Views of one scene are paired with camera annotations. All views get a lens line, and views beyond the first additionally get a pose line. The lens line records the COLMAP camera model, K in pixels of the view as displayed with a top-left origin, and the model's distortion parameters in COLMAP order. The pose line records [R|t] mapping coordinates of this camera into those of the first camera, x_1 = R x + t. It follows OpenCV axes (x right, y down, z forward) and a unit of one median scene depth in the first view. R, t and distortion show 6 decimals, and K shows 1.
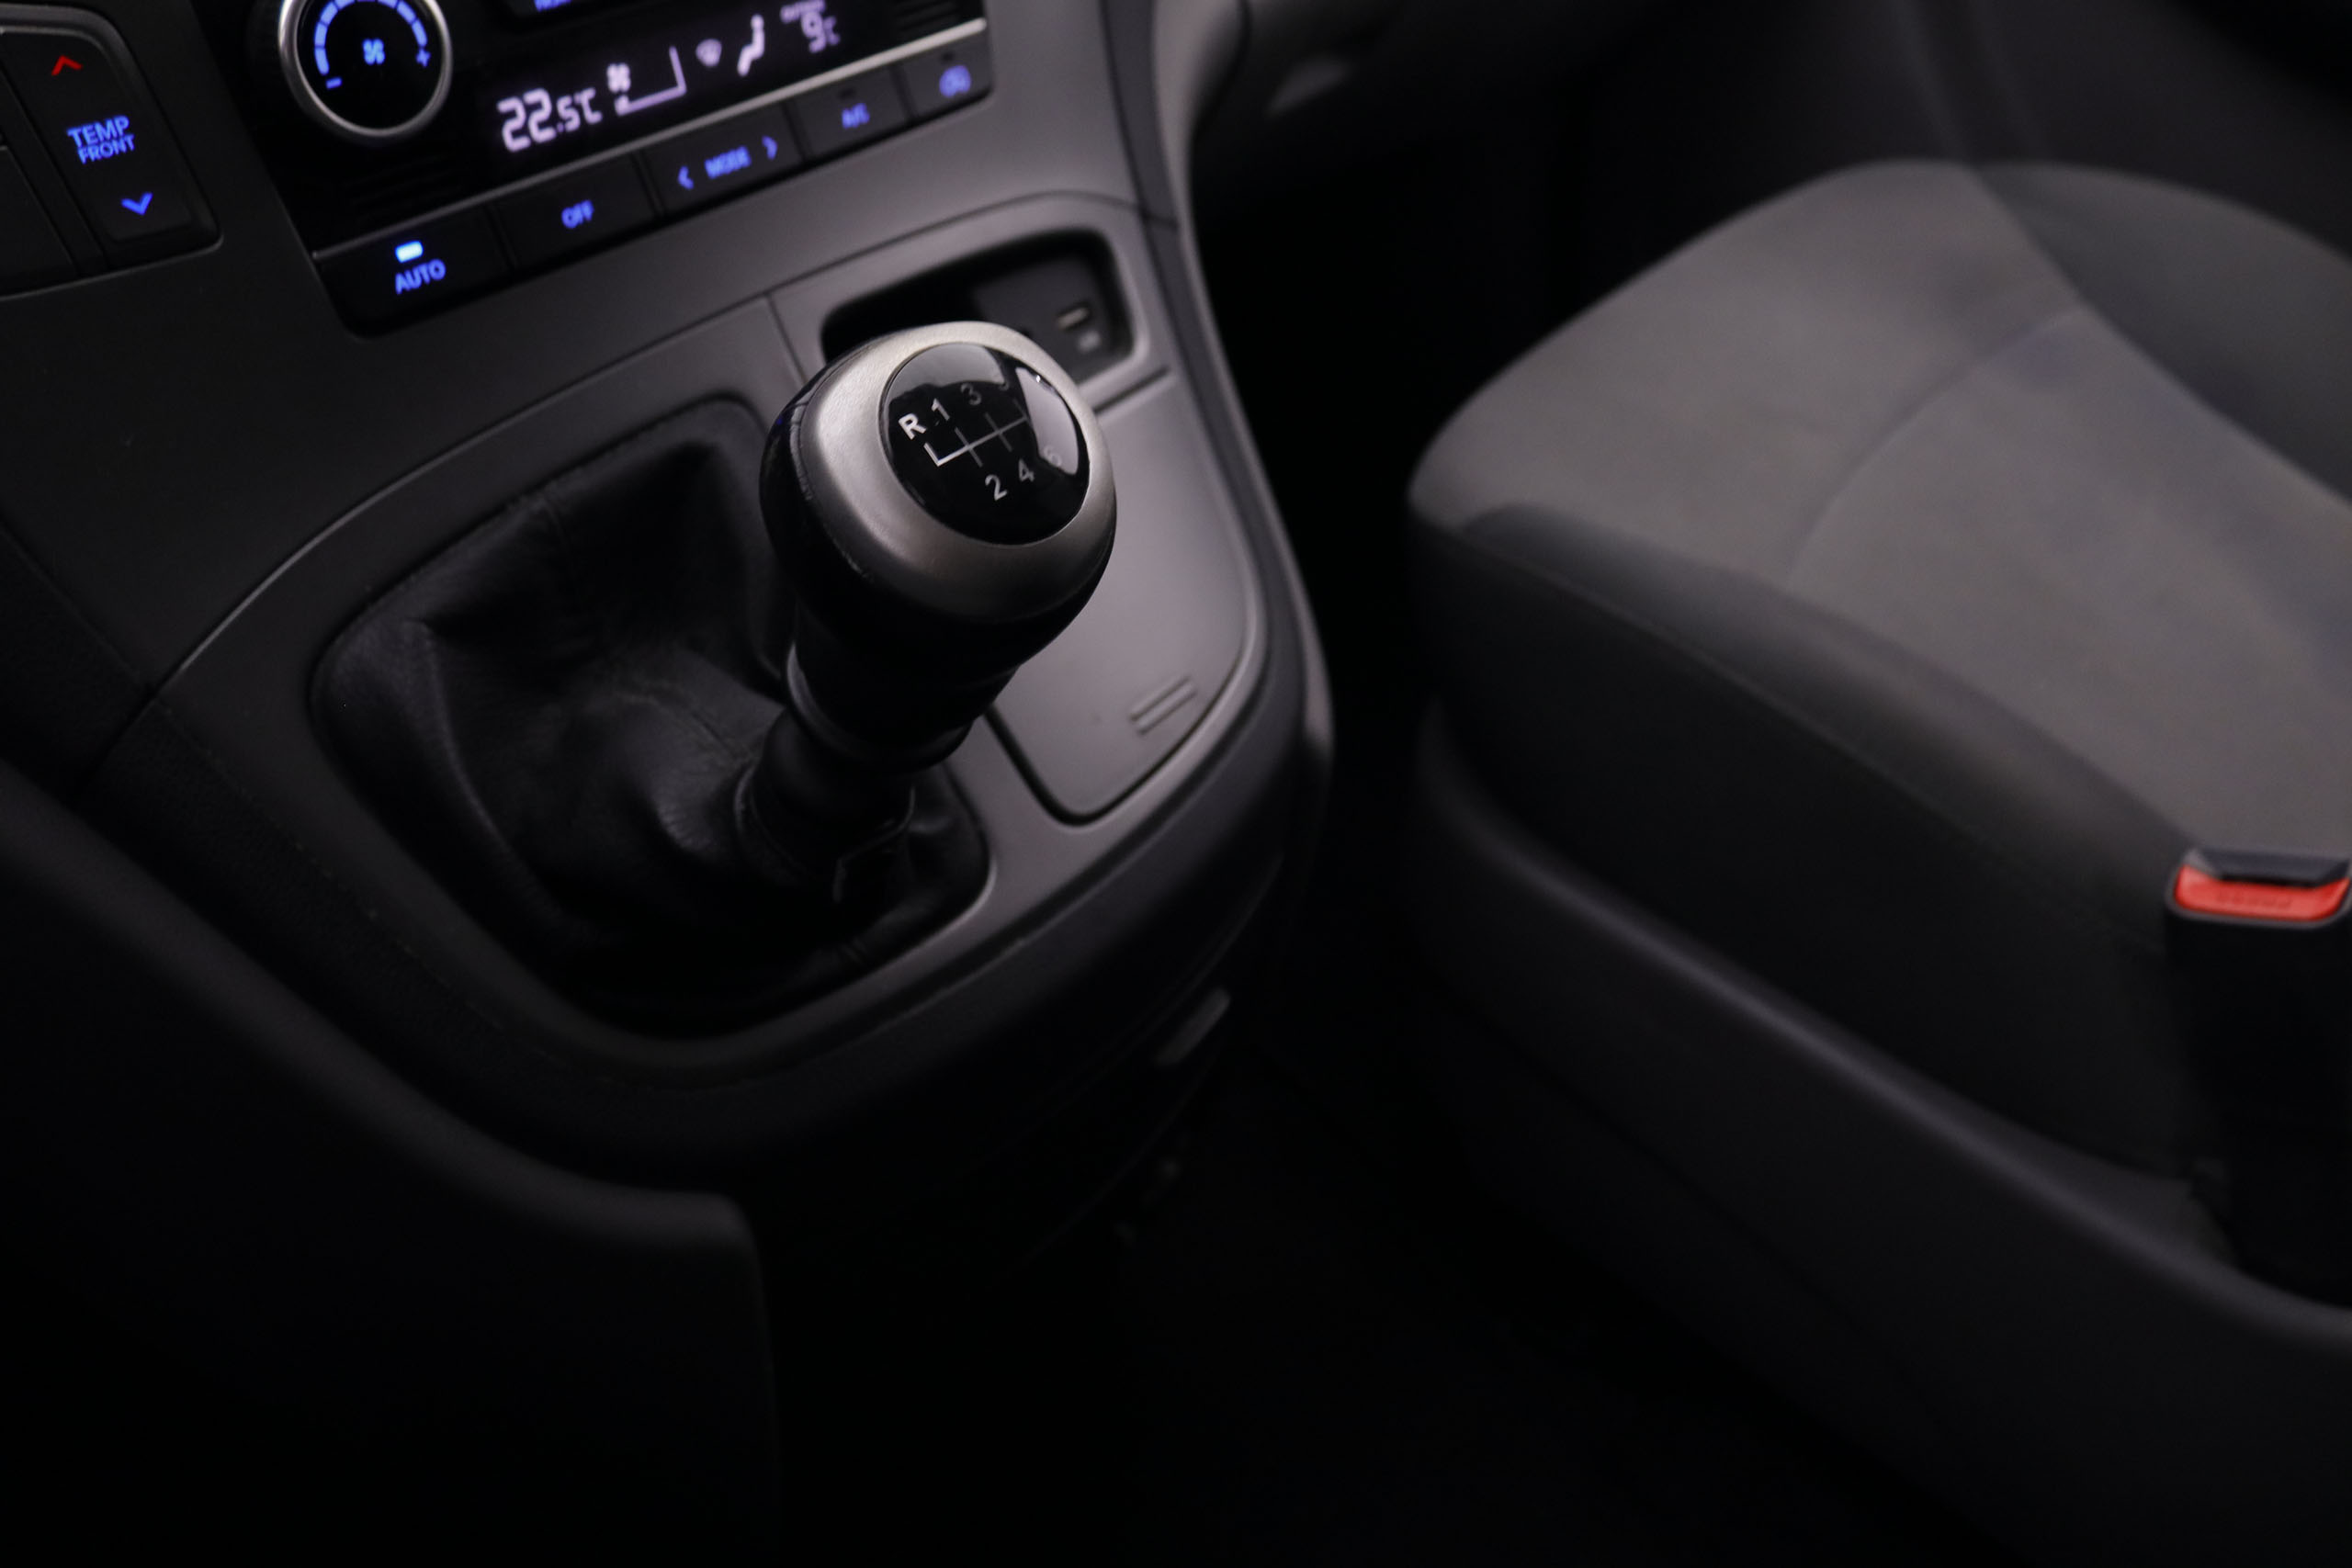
lens RADIAL K [[1898.4, 0, 1178.7], [0, 1898.4, 759.8], [0, 0, 1]] dist [-0.166876, 0.121937]
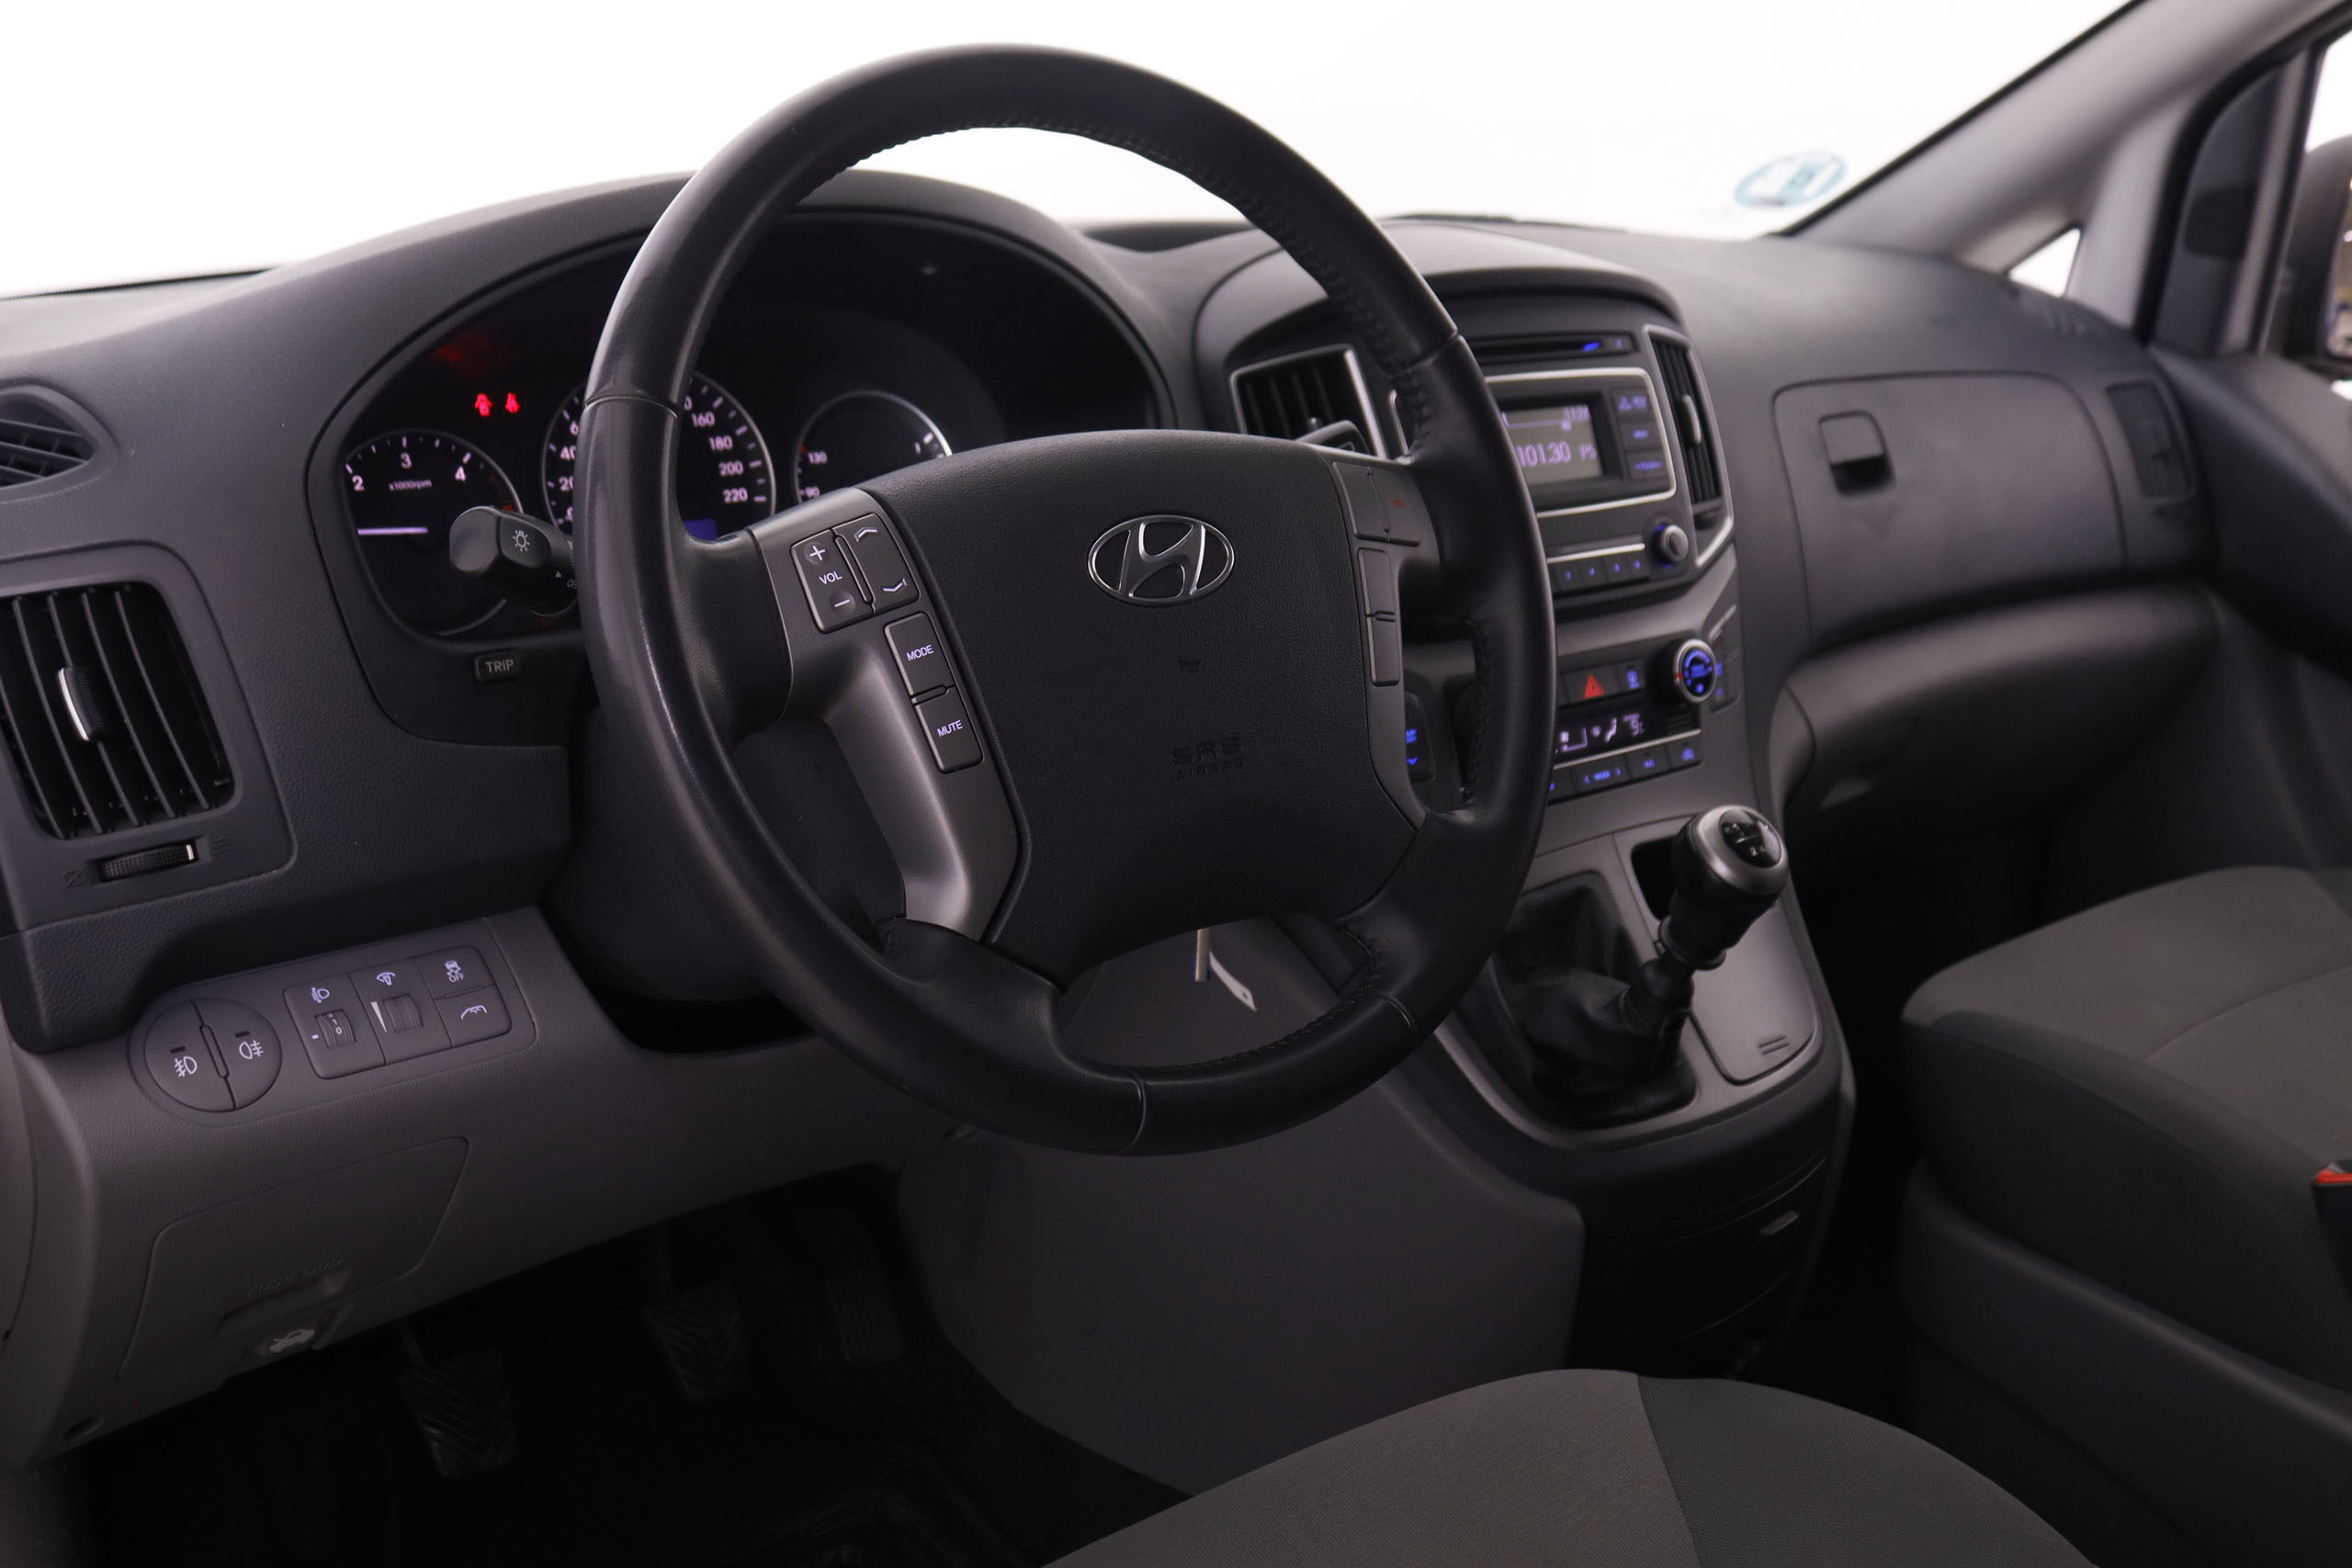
lens RADIAL K [[2240.6, 0, 1162.7], [0, 2240.6, 786.2], [0, 0, 1]] dist [-0.151306, 0.165619]
pose [[0.973001, 0.044490, -0.226473, -0.148099], [-0.127560, 0.921422, -0.367030, 0.833085], [0.192348, 0.386009, 0.902219, -1.727073]]
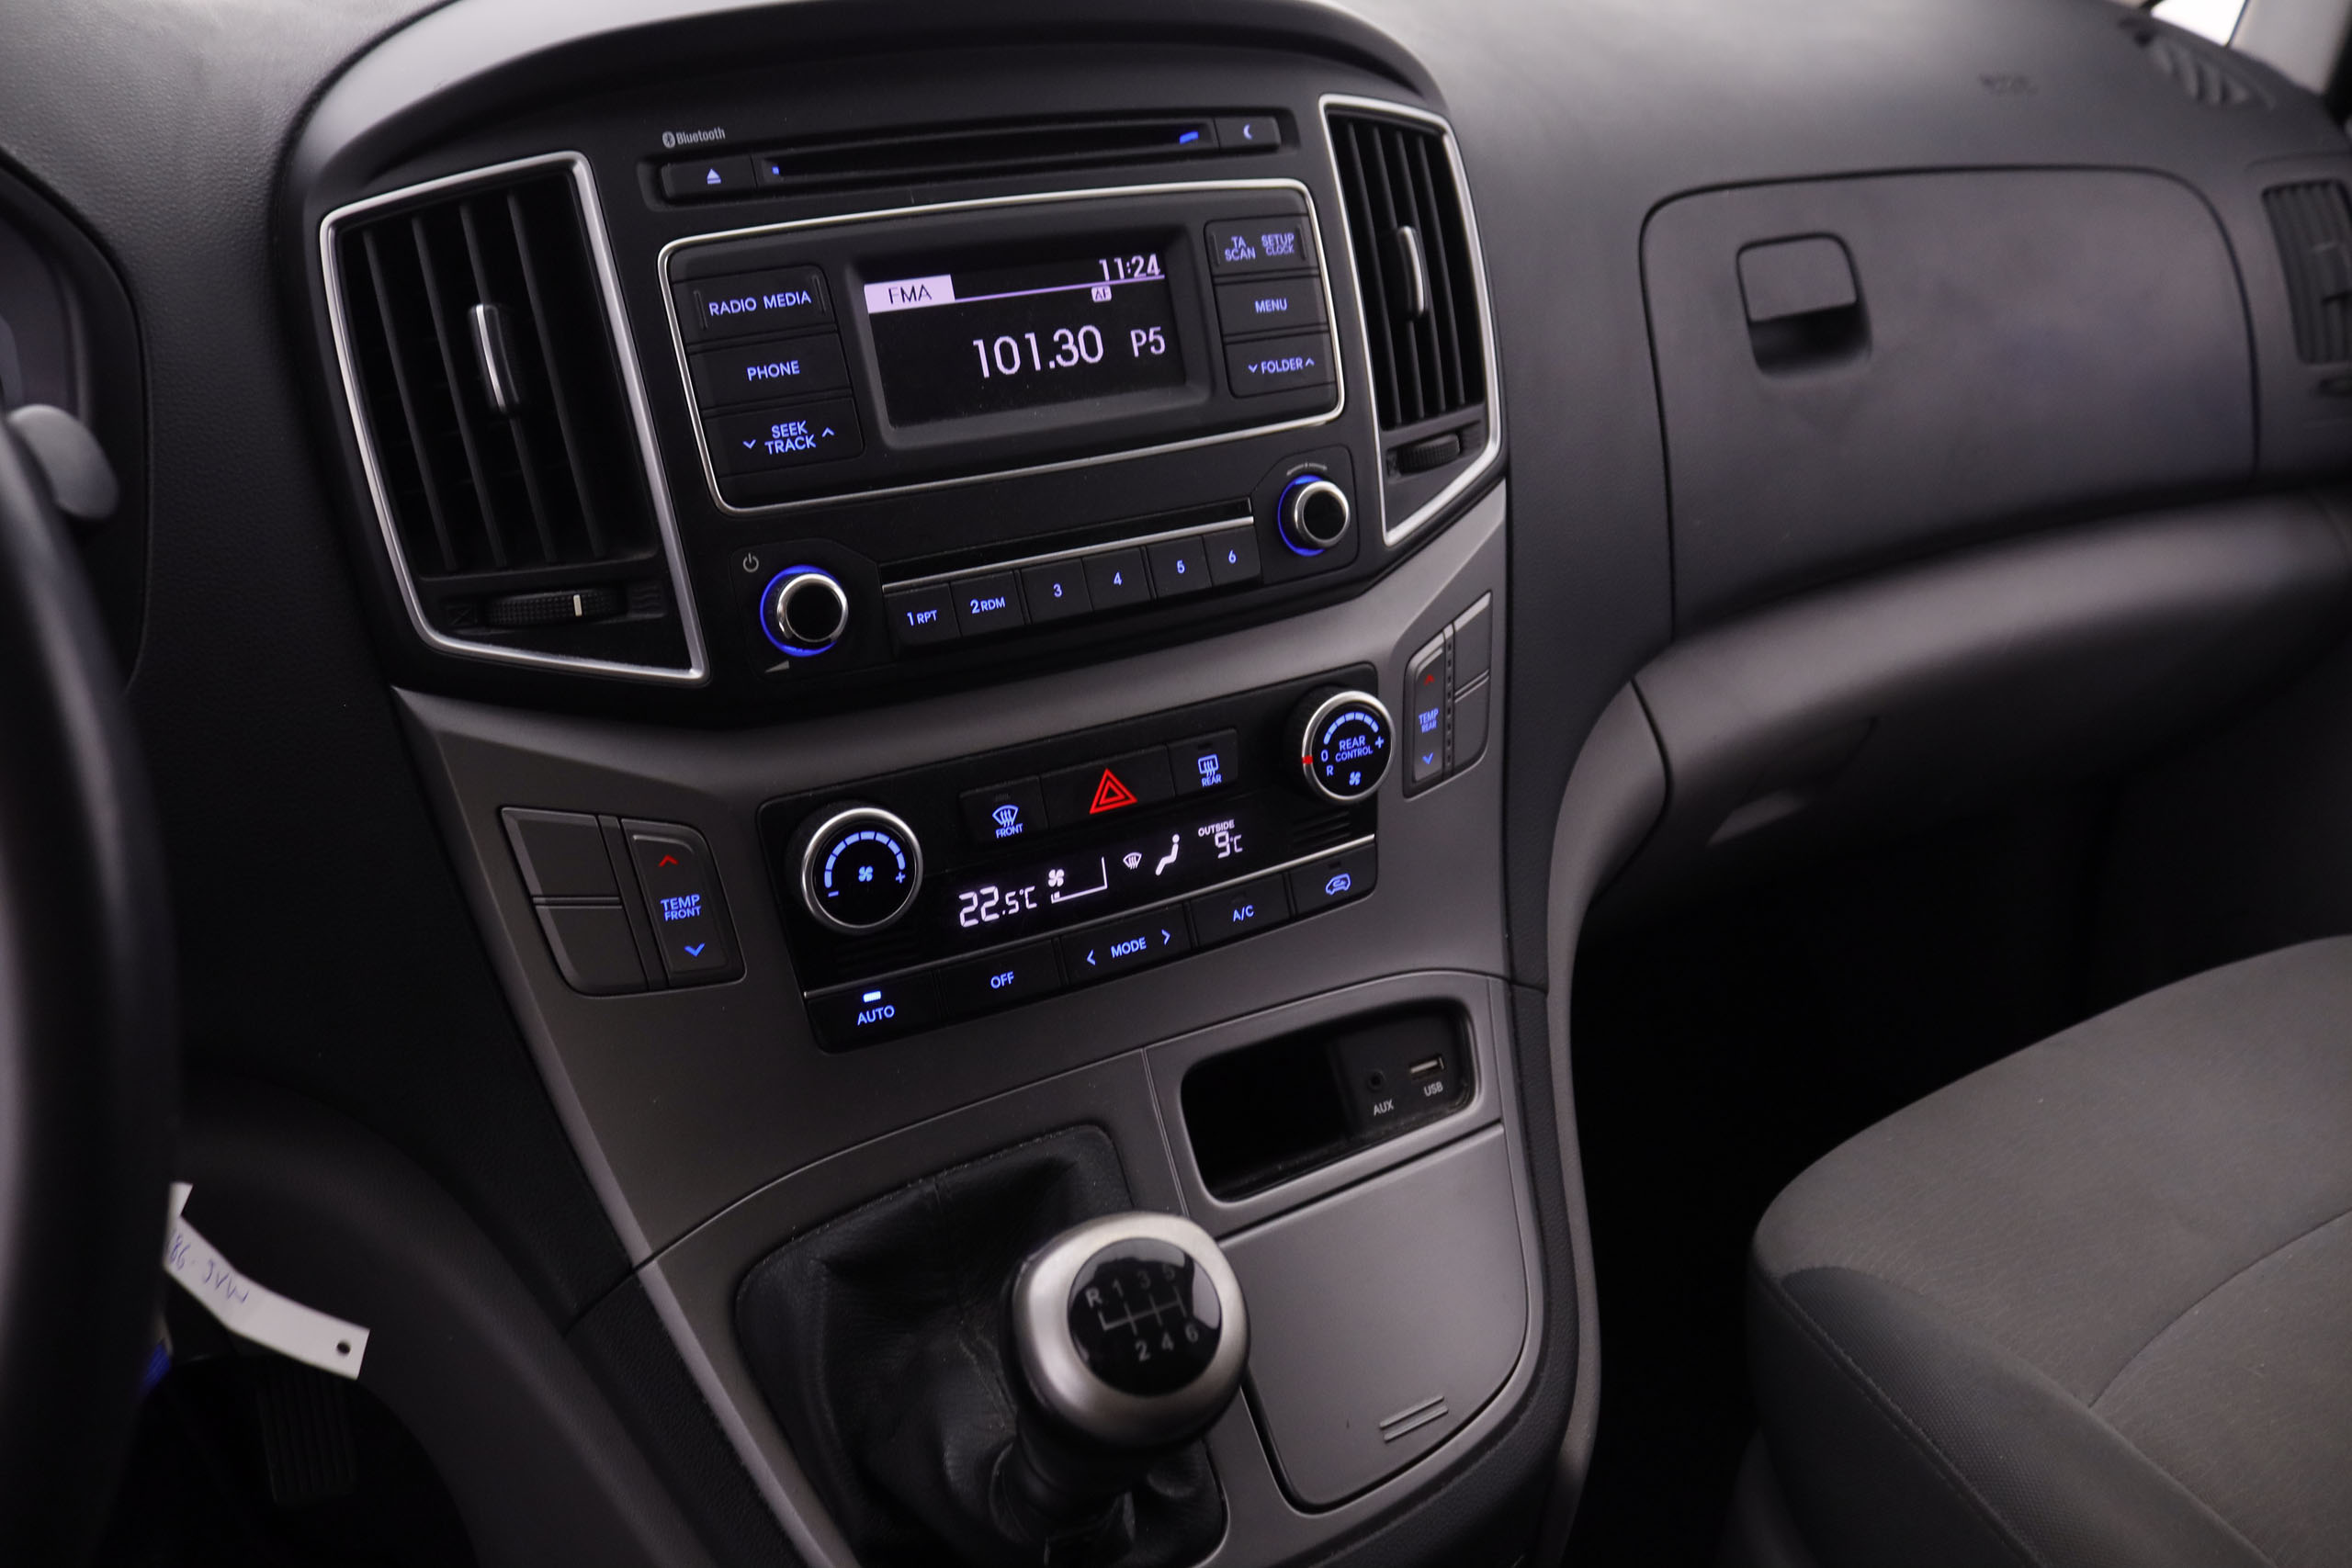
lens RADIAL K [[1942.6, 0, 1180.4], [0, 1942.6, 730.0], [0, 0, 1]] dist [-0.198724, 0.235147]
pose [[0.932399, 0.139598, -0.333383, 0.230181], [-0.215800, 0.954960, -0.203673, -0.203951], [0.289935, 0.261848, 0.920529, -0.292574]]
